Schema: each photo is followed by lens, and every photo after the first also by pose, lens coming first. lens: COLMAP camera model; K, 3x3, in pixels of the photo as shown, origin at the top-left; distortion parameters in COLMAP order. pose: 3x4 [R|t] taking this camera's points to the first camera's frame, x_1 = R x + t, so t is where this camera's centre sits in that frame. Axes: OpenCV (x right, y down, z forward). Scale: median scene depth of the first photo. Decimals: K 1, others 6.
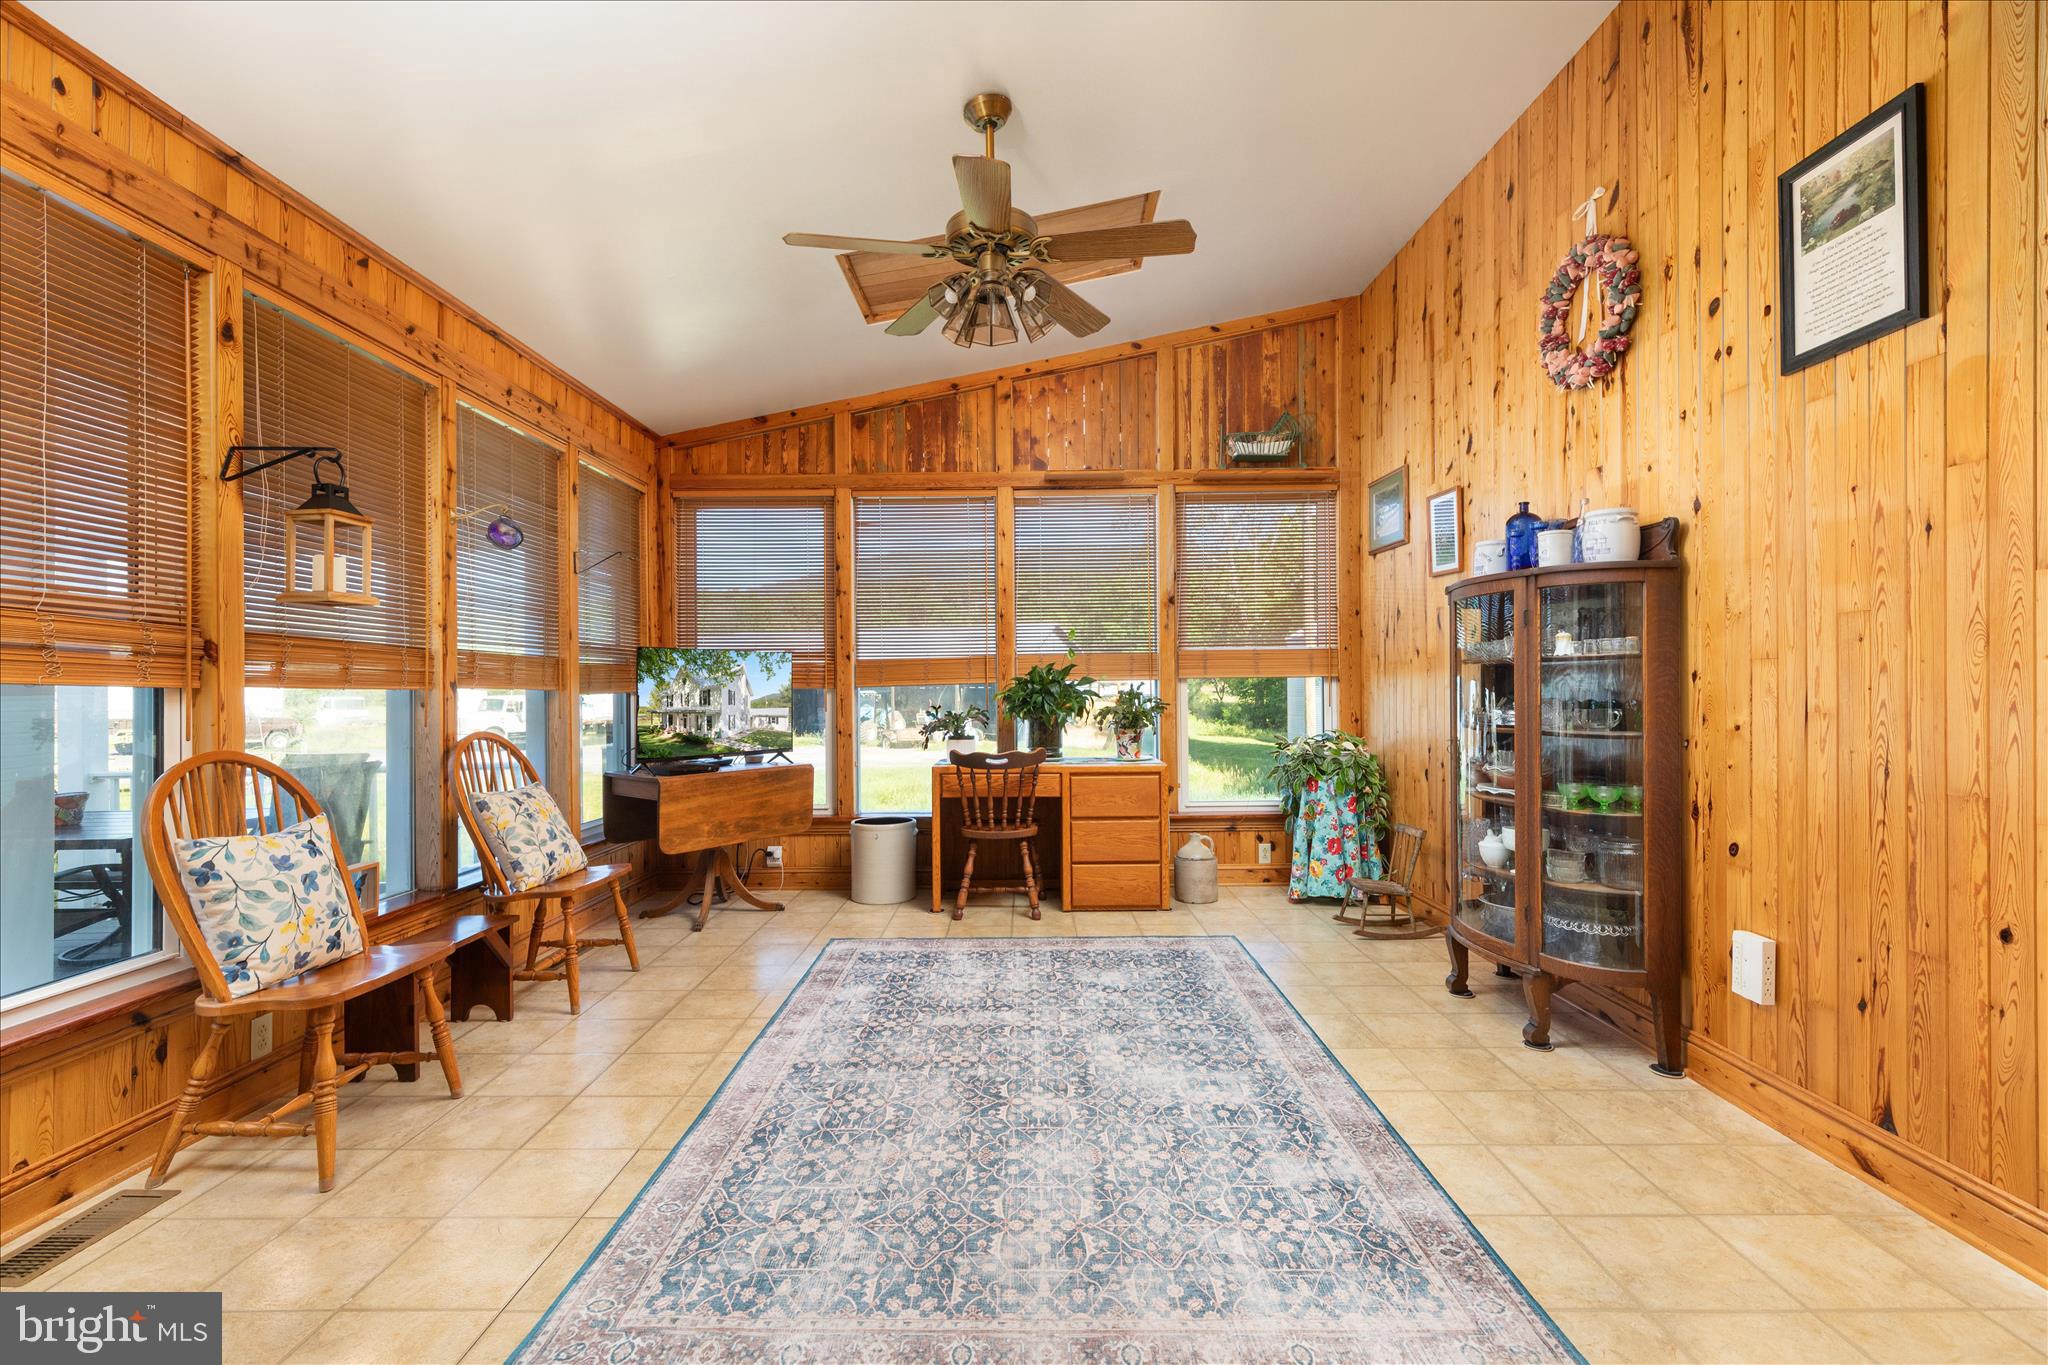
lens RADIAL K [[928.4, 0, 1019.4], [0, 928.4, 682.4], [0, 0, 1]] dist [0.004105, -0.000073]
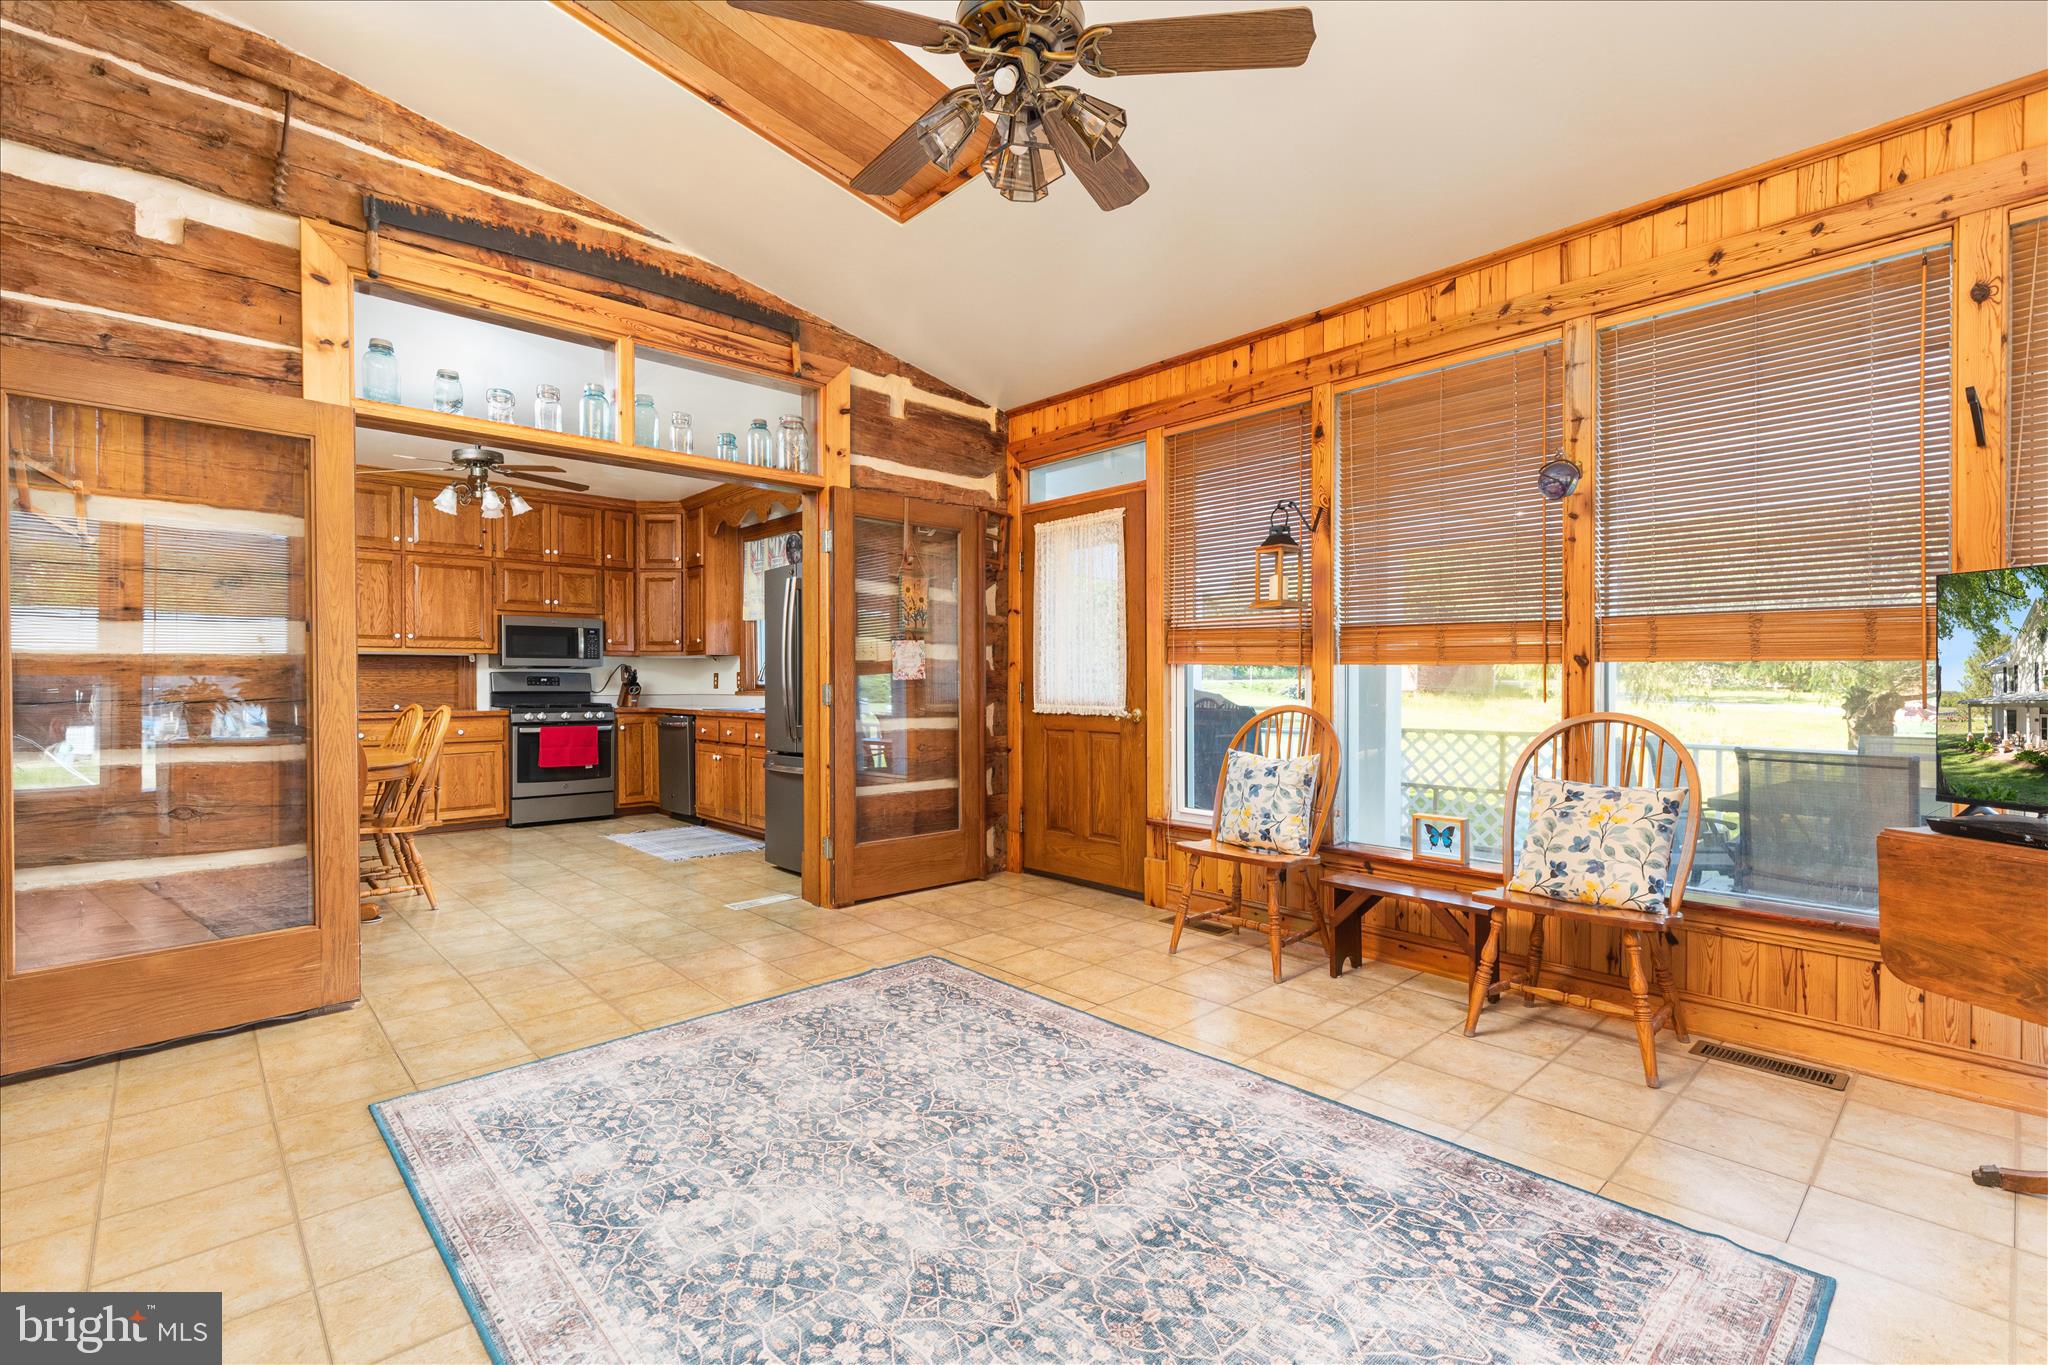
lens RADIAL K [[928.4, 0, 1032.7], [0, 928.4, 688.5], [0, 0, 1]] dist [0.004105, -0.000073]
pose [[-0.729625, 0.014768, -0.683688, 0.437831], [0.010719, 0.999891, 0.010159, 0.018892], [0.683763, 0.000084, -0.729704, 1.449269]]
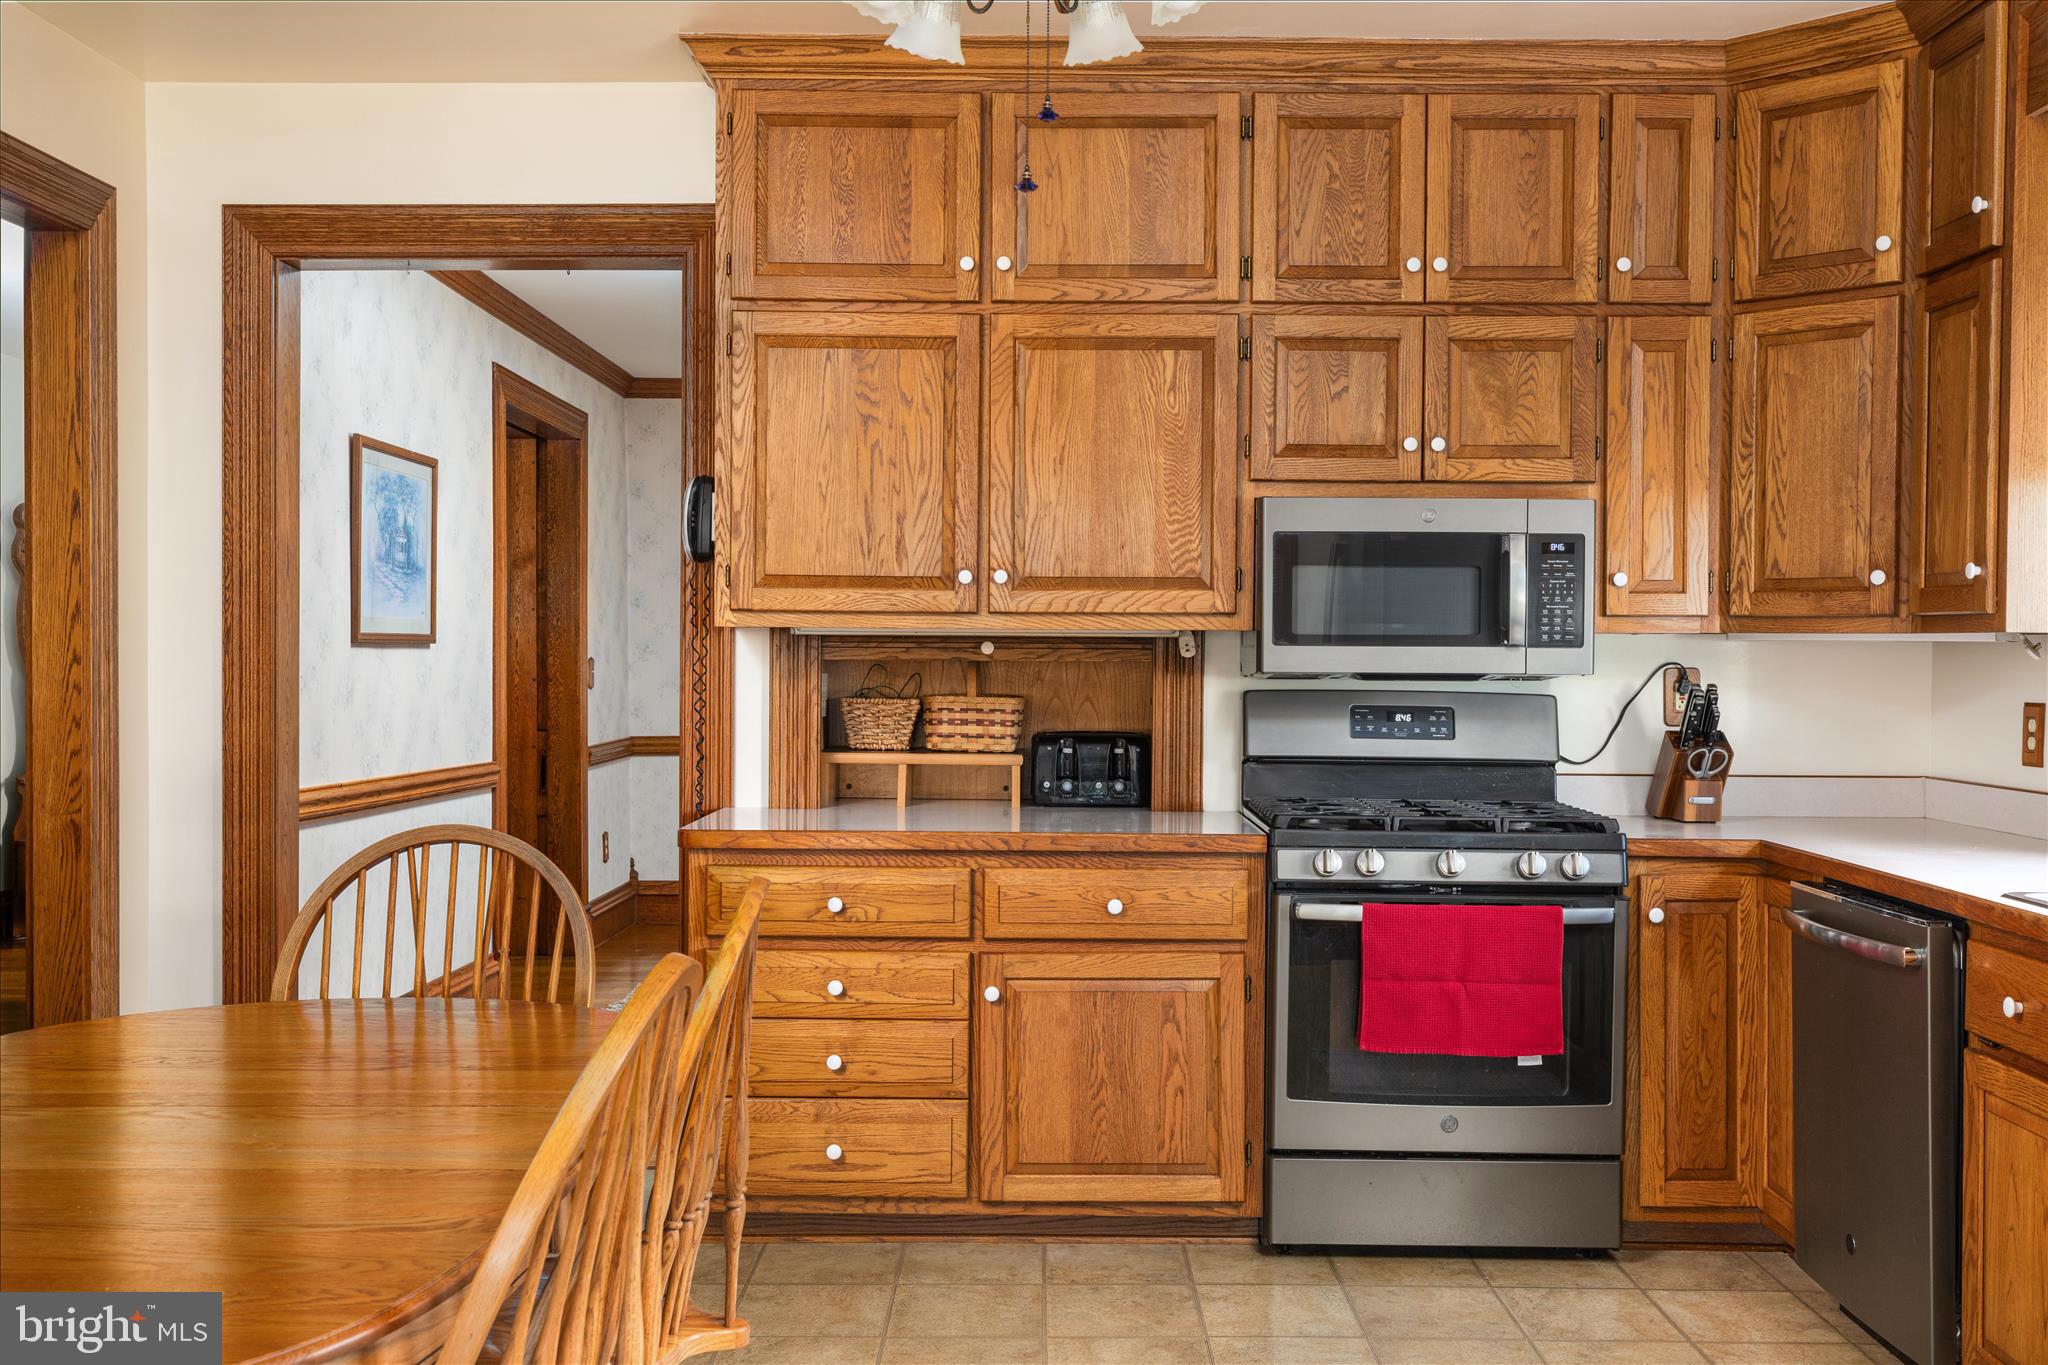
lens RADIAL K [[1920.6, 0, 1034.1], [0, 1920.6, 679.3], [0, 0, 1]] dist [-0.010750, 0.000000]
pose [[-0.999972, 0.000688, 0.007436, -0.025721], [0.000784, 0.999916, 0.012911, -0.041691], [-0.007427, 0.012917, -0.999889, 0.244597]]
